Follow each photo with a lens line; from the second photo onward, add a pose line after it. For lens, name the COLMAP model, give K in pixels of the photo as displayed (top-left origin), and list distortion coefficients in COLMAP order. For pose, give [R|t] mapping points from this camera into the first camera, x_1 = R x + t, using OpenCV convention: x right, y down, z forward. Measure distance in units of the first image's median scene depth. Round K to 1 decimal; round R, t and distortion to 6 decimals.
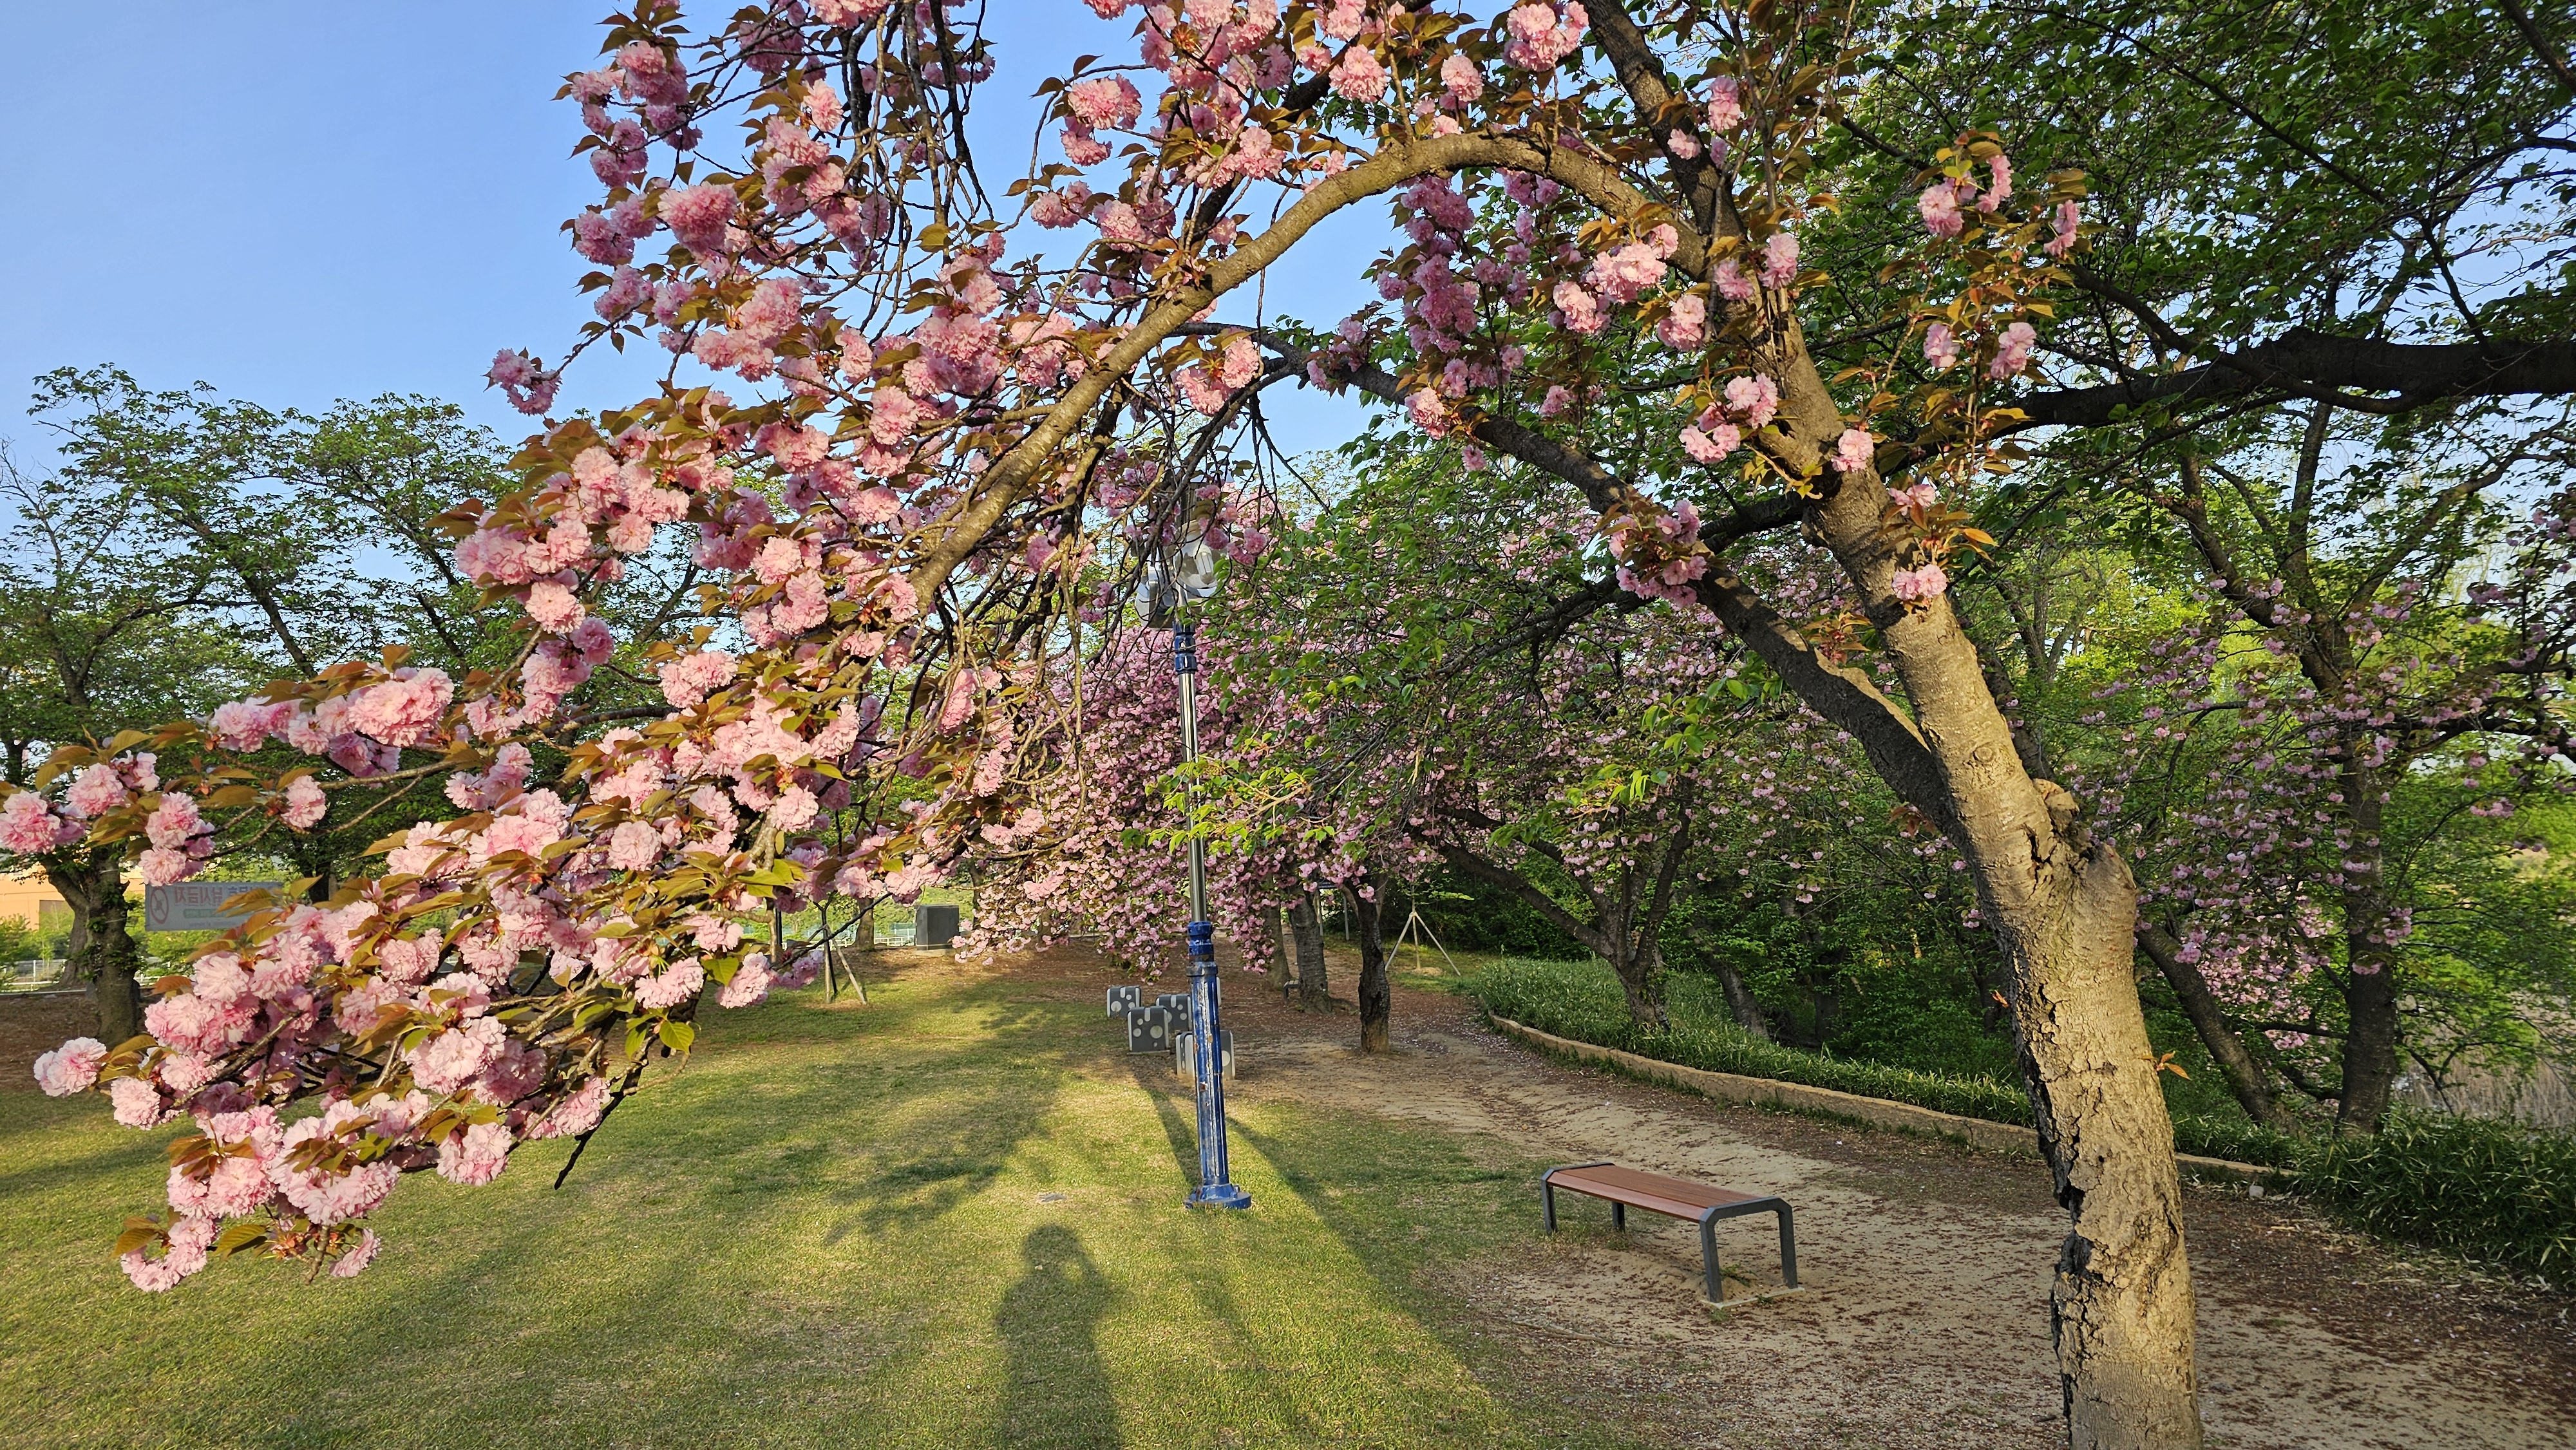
lens RADIAL K [[1748.3, 0, 1287.9], [0, 1748.3, 725.4], [0, 0, 1]] dist [0.002659, 0.000170]
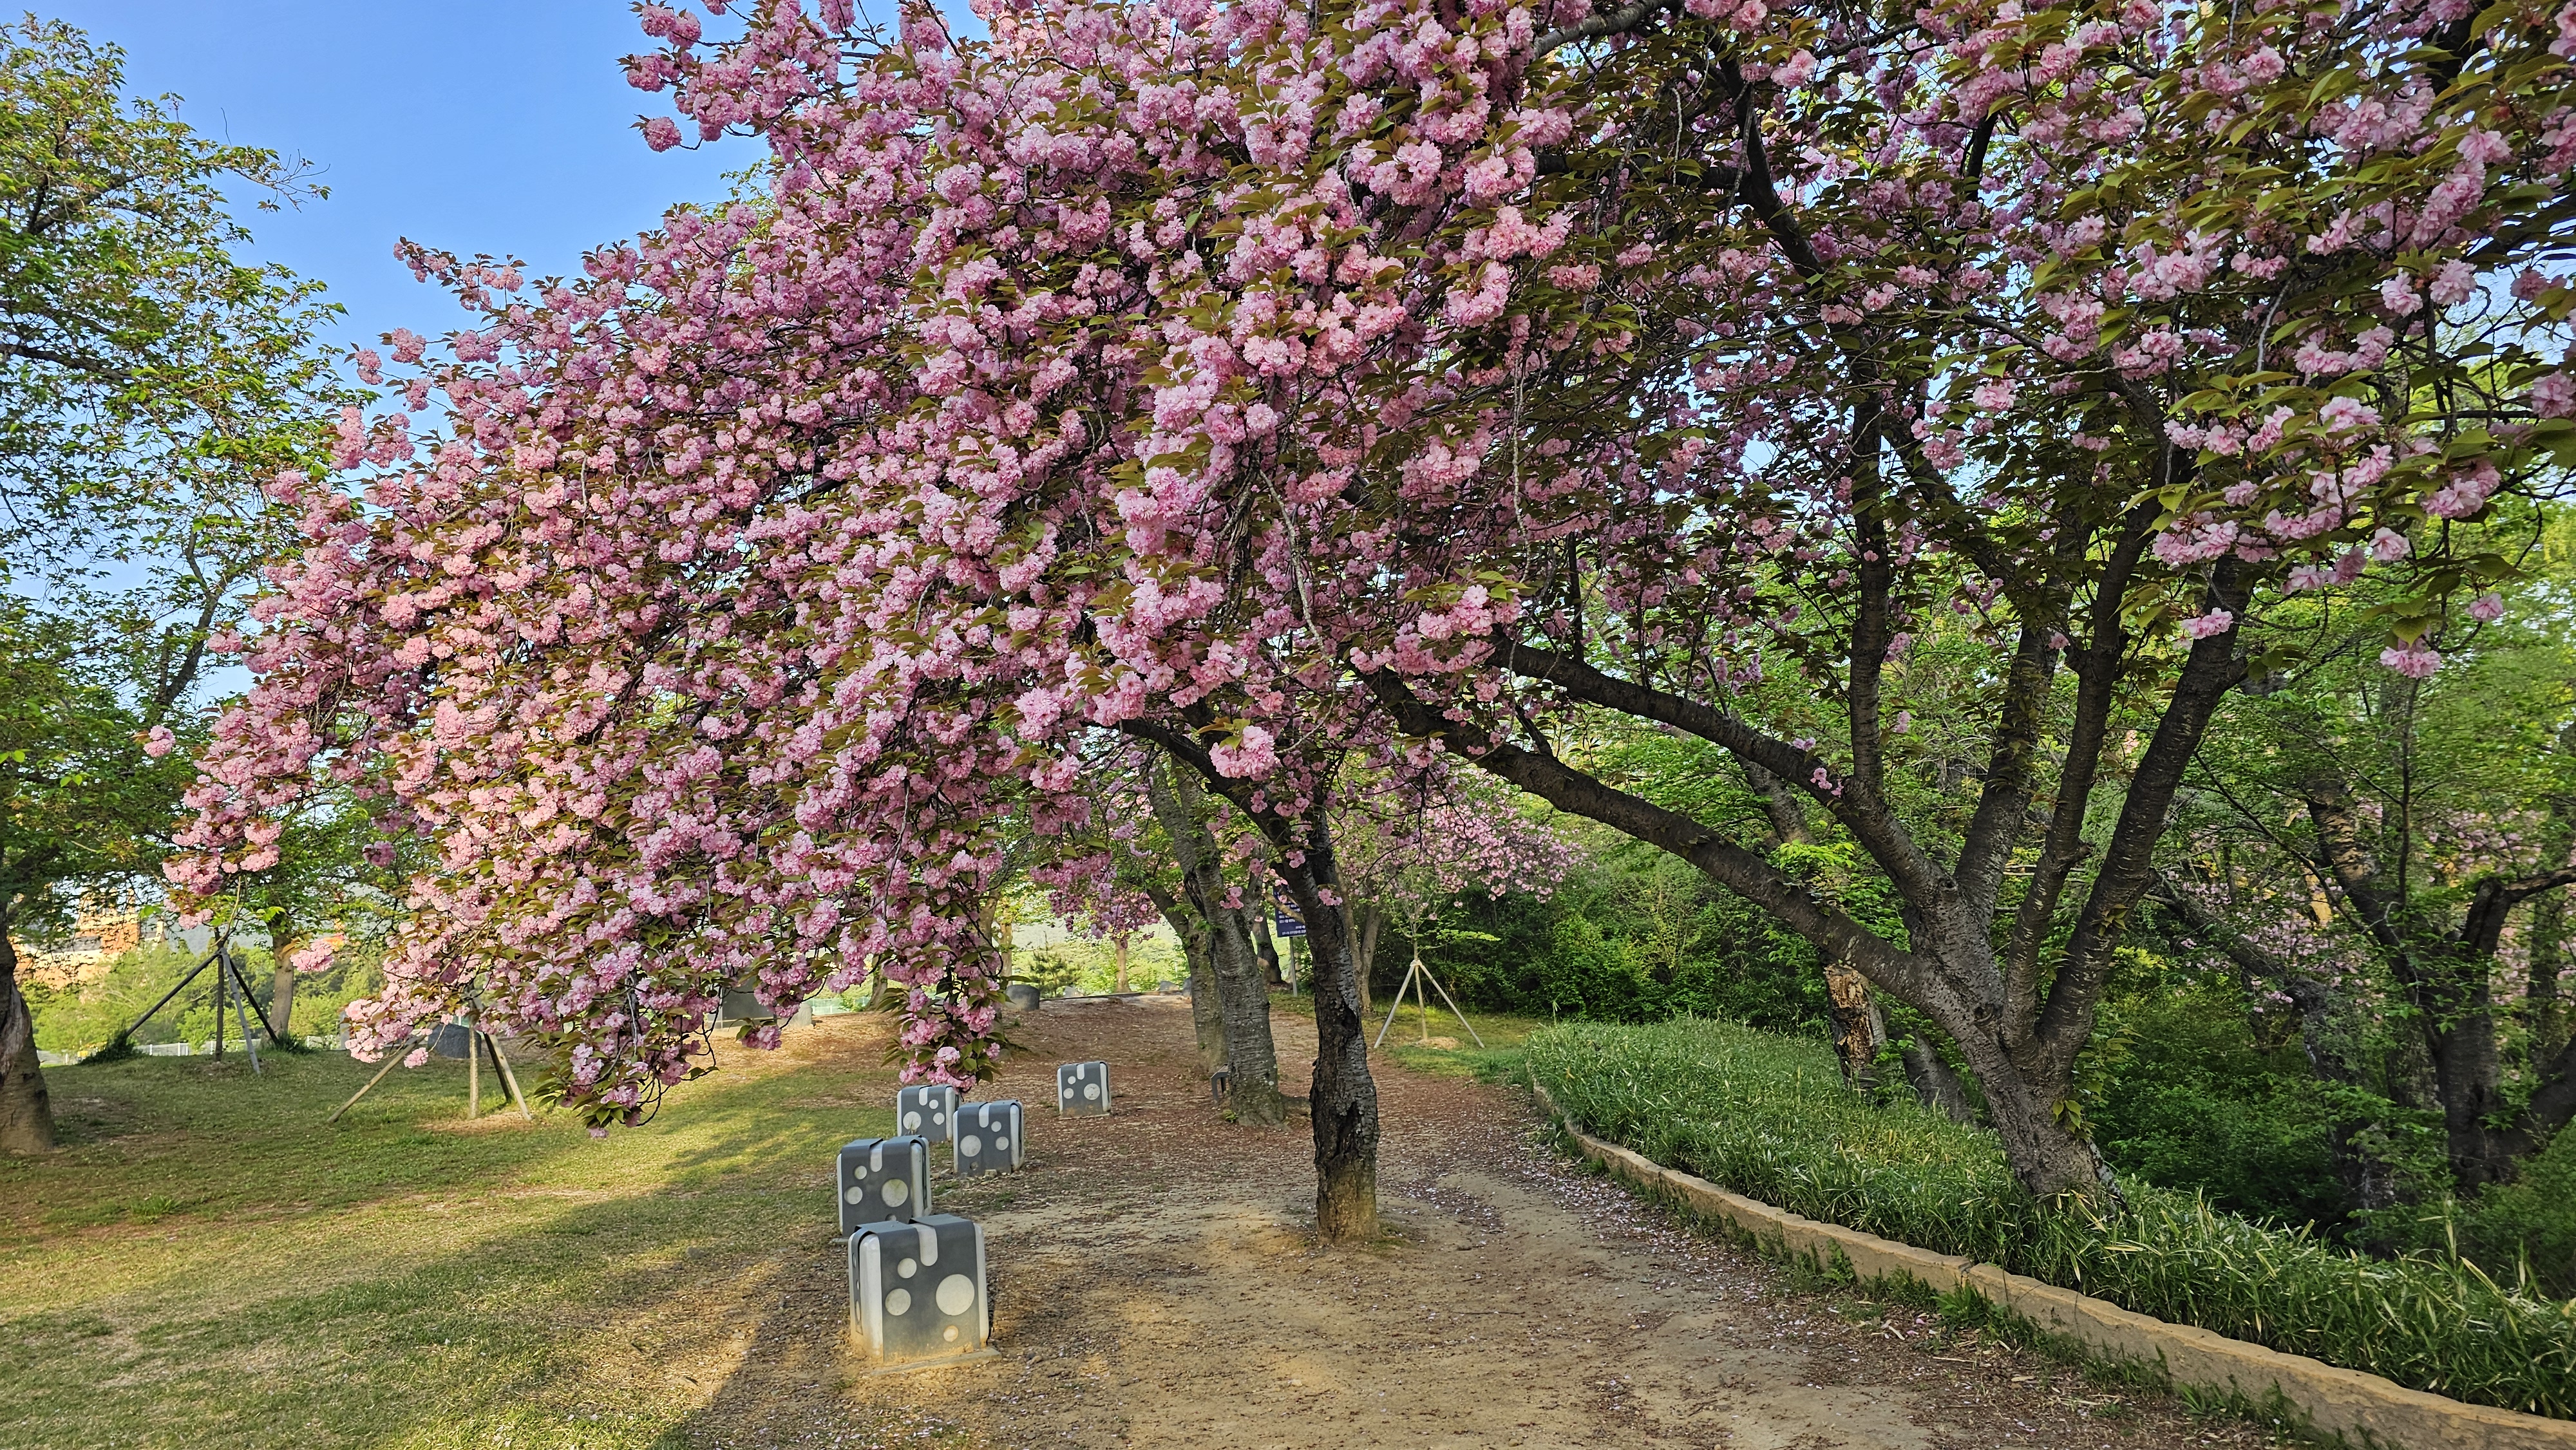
lens RADIAL K [[1748.3, 0, 1287.9], [0, 1748.3, 725.7], [0, 0, 1]] dist [0.002659, 0.000170]
pose [[0.999765, -0.021308, 0.004092, 0.034405], [0.021450, 0.999025, -0.038576, 0.068749], [-0.003266, 0.038654, 0.999247, 0.522223]]
